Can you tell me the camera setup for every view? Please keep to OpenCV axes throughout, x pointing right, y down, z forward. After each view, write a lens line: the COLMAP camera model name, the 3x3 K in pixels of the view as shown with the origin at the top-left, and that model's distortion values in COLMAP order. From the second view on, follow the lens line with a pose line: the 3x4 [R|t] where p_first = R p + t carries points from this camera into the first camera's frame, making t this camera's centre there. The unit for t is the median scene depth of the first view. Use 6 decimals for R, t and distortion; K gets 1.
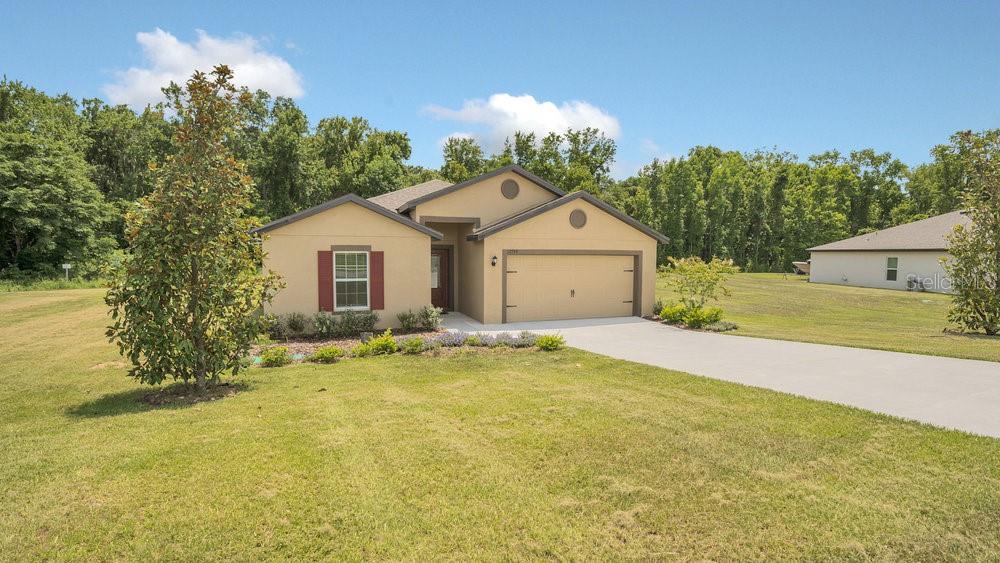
lens RADIAL K [[477.9, 0, 501.0], [0, 477.9, 284.5], [0, 0, 1]] dist [-0.019888, 0.000238]
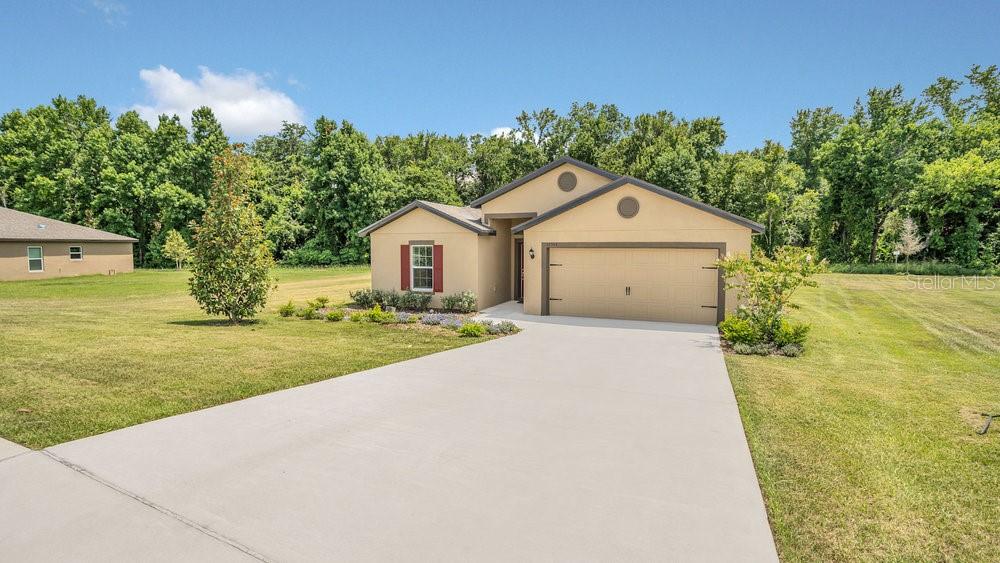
lens RADIAL K [[477.9, 0, 501.6], [0, 477.9, 279.0], [0, 0, 1]] dist [-0.019888, 0.000238]
pose [[0.714708, 0.044478, -0.698008, 0.631453], [-0.043485, 0.998871, 0.019124, -0.010390], [0.698070, 0.016685, 0.715835, 0.200770]]
